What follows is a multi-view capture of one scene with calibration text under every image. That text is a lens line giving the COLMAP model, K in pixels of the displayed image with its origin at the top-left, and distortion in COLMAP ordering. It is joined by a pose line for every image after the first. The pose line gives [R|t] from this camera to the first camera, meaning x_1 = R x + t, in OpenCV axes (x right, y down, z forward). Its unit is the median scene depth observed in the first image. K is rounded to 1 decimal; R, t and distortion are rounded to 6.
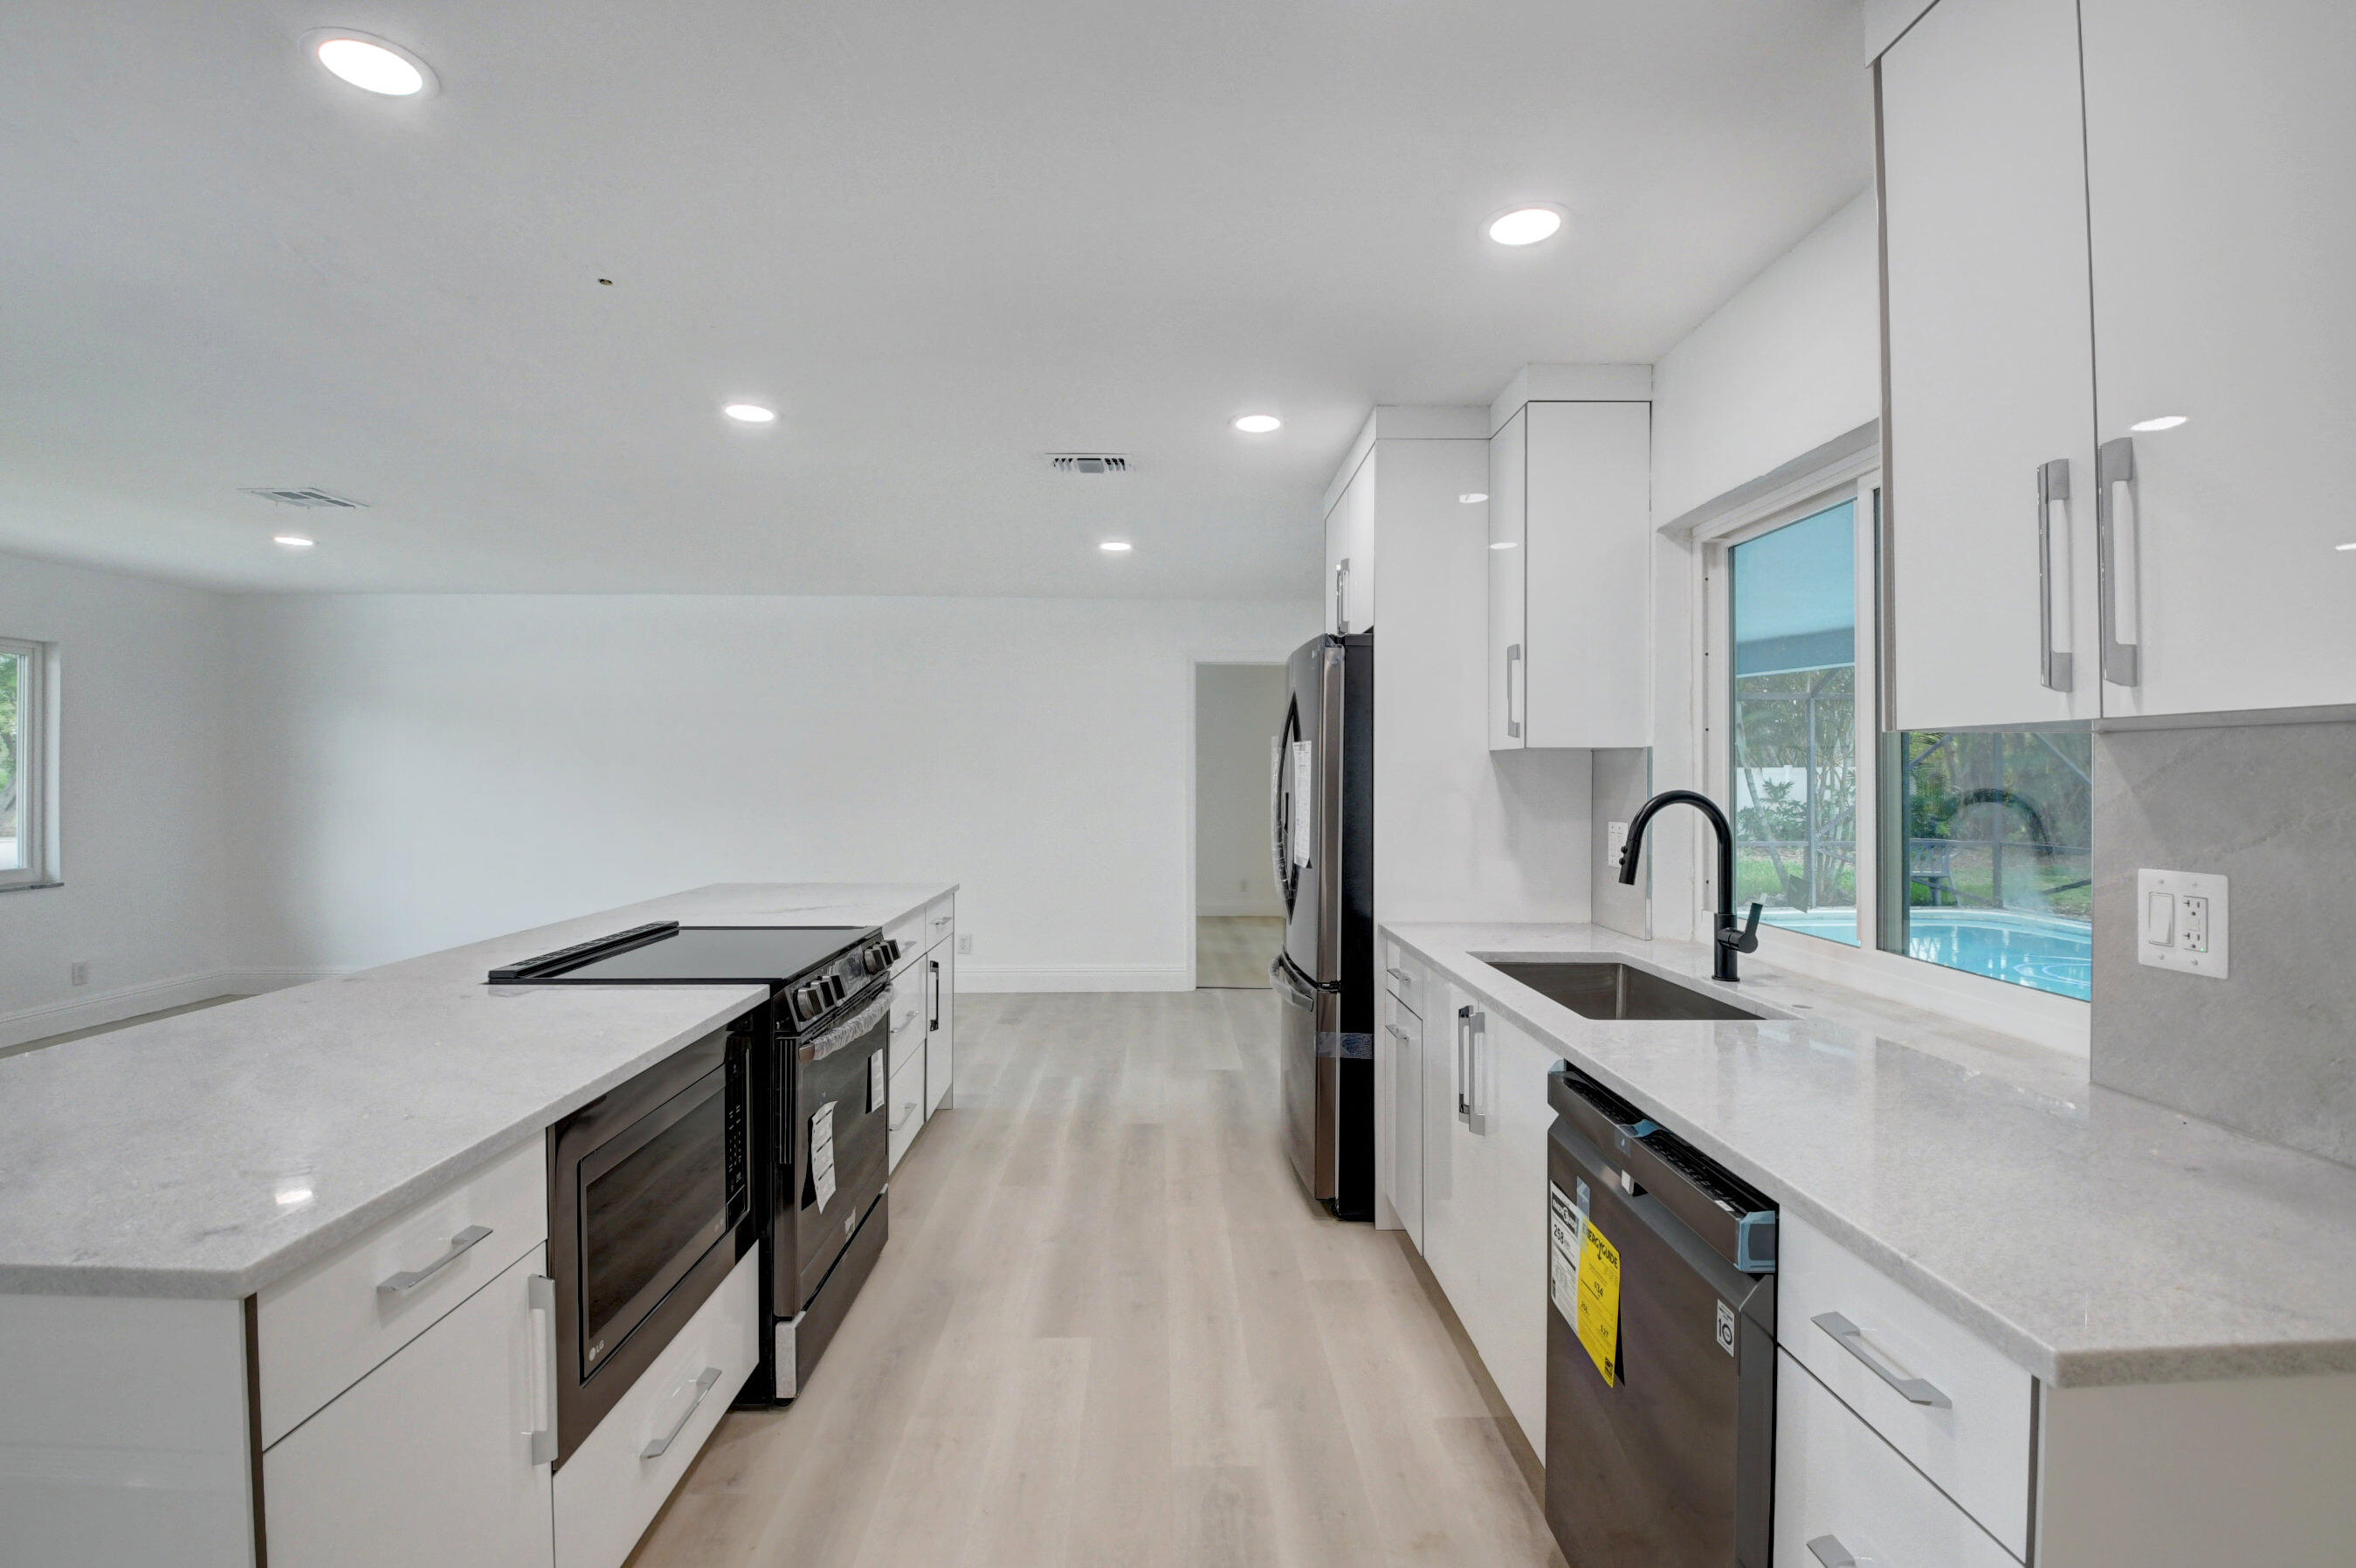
lens RADIAL K [[1033.3, 0, 1178.2], [0, 1033.3, 775.6], [0, 0, 1]] dist [0.015363, -0.023019]
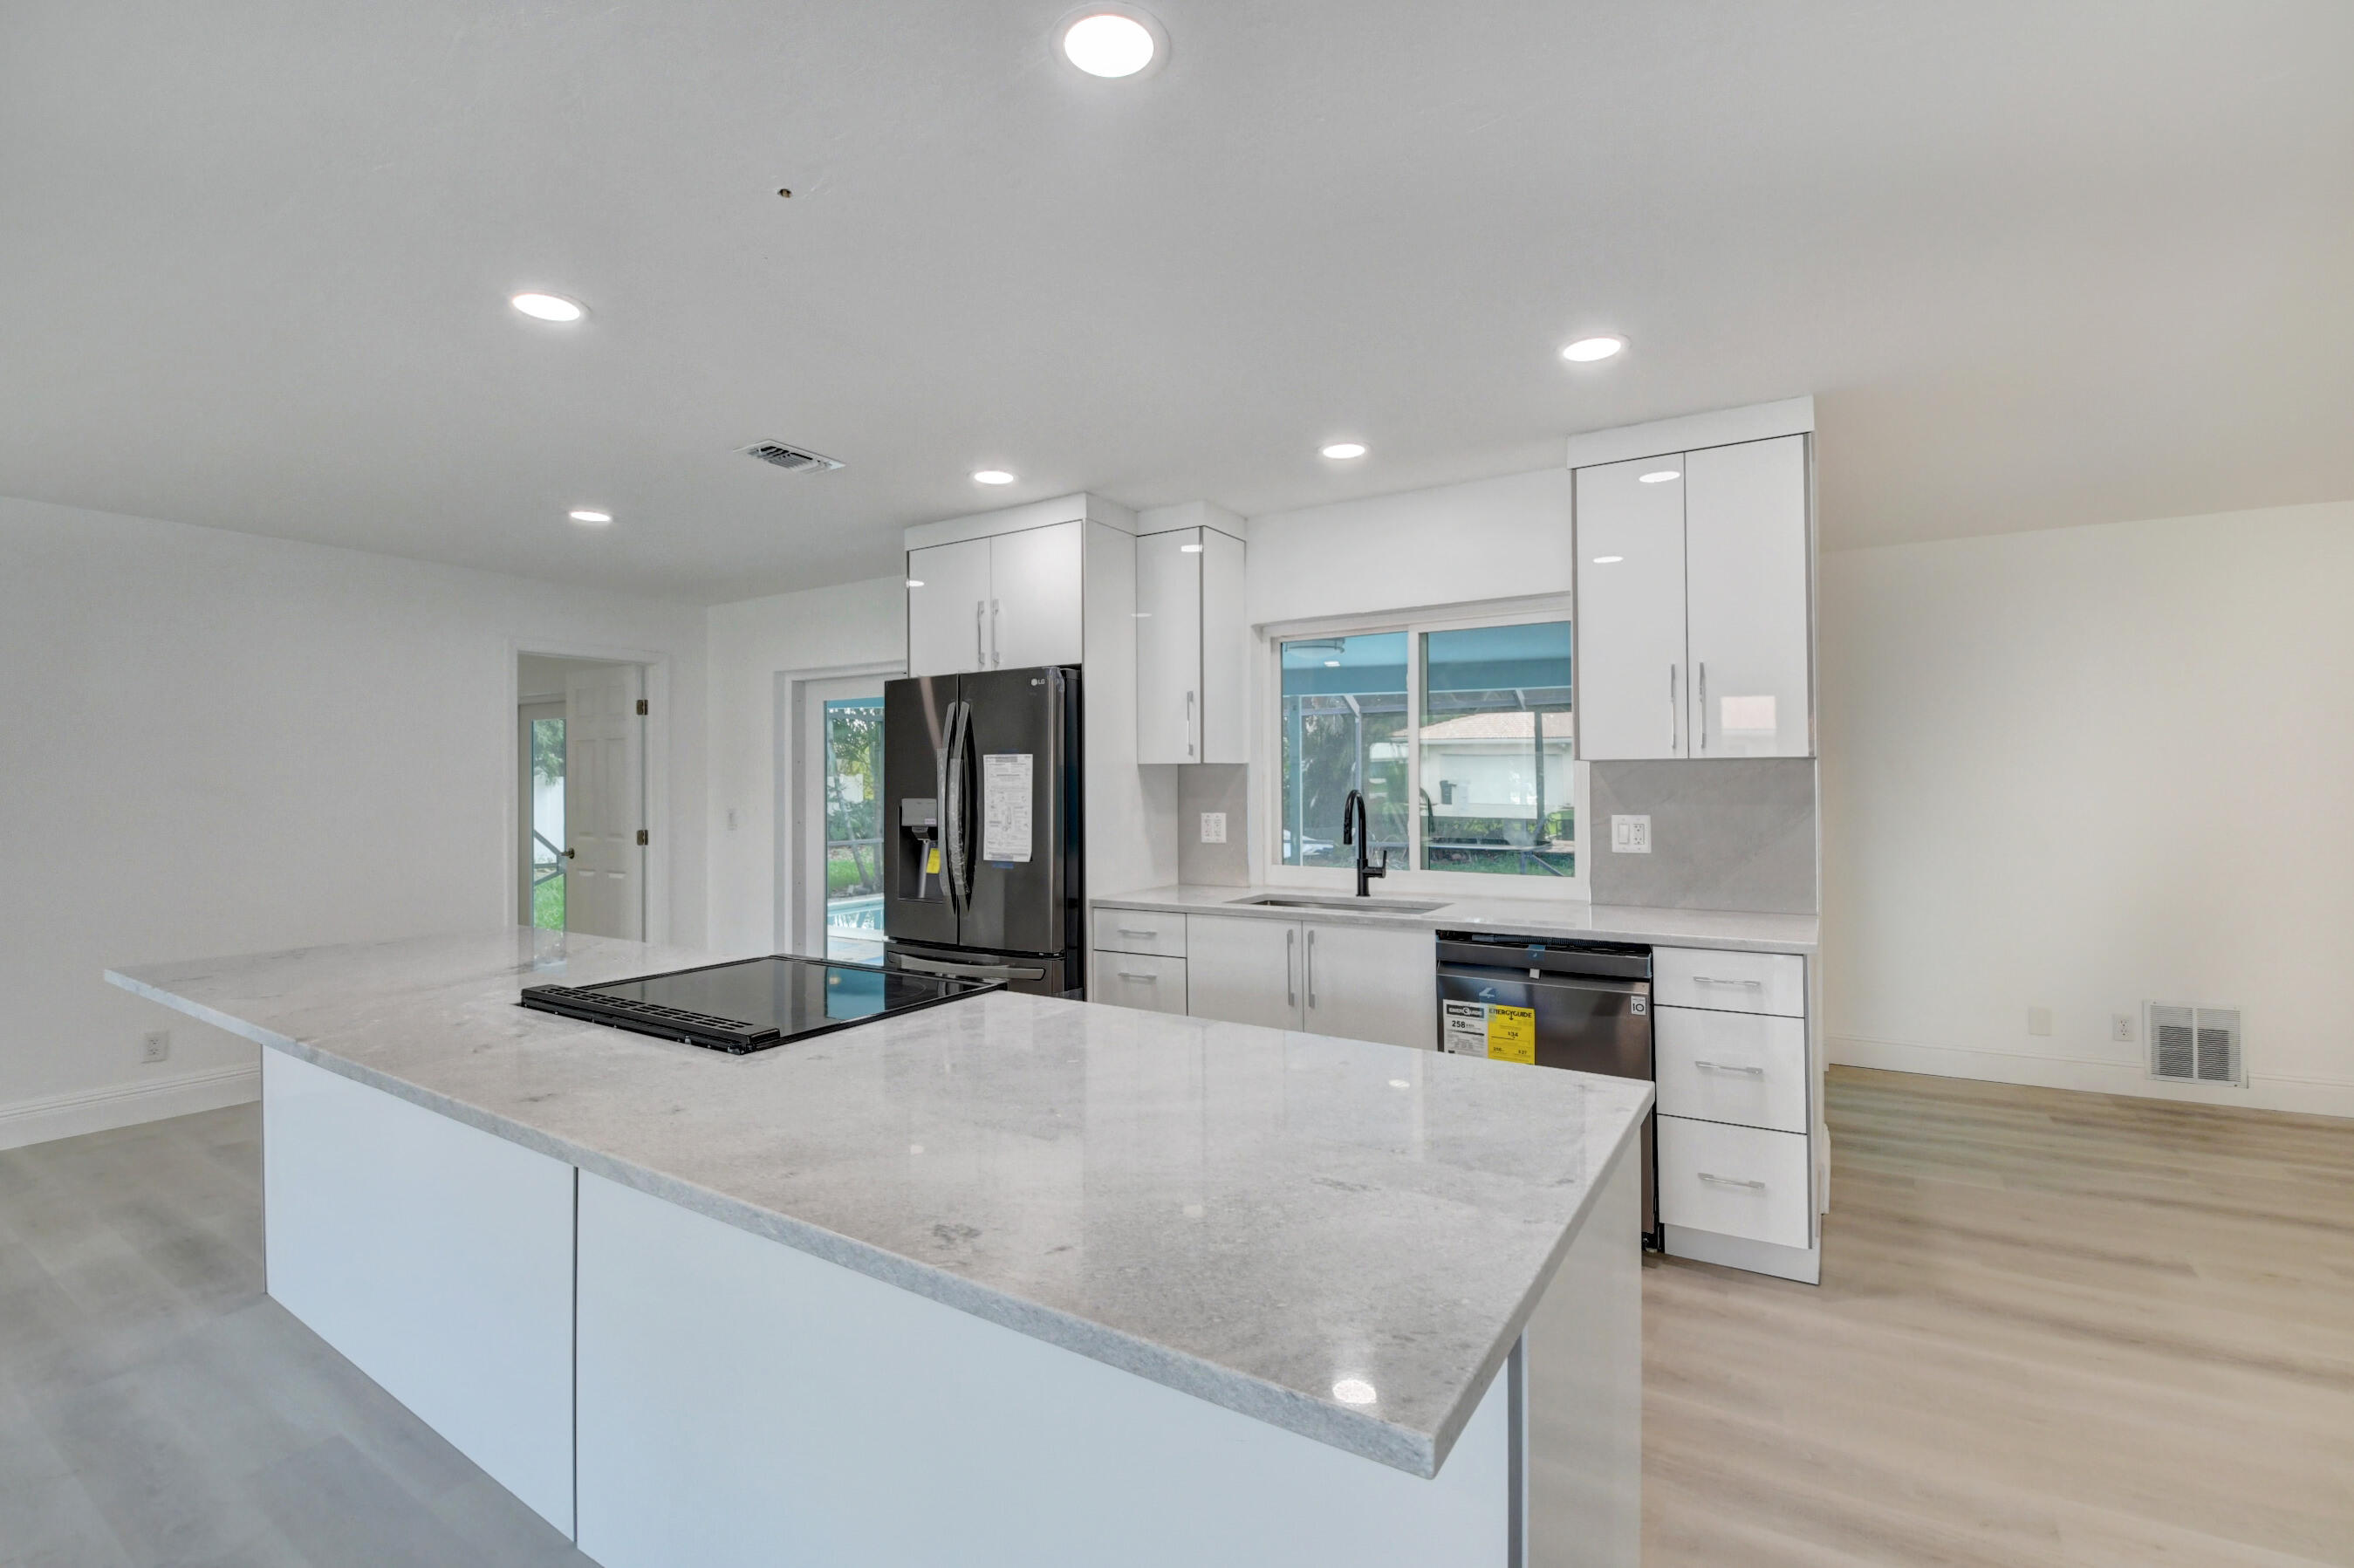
lens RADIAL K [[1032.5, 0, 1177.2], [0, 1032.5, 775.6], [0, 0, 1]] dist [0.015363, -0.023019]
pose [[0.553283, -0.000419, 0.832993, -0.773865], [0.008076, 0.999956, -0.004862, -0.002540], [-0.832954, 0.009417, 0.553262, 0.200252]]
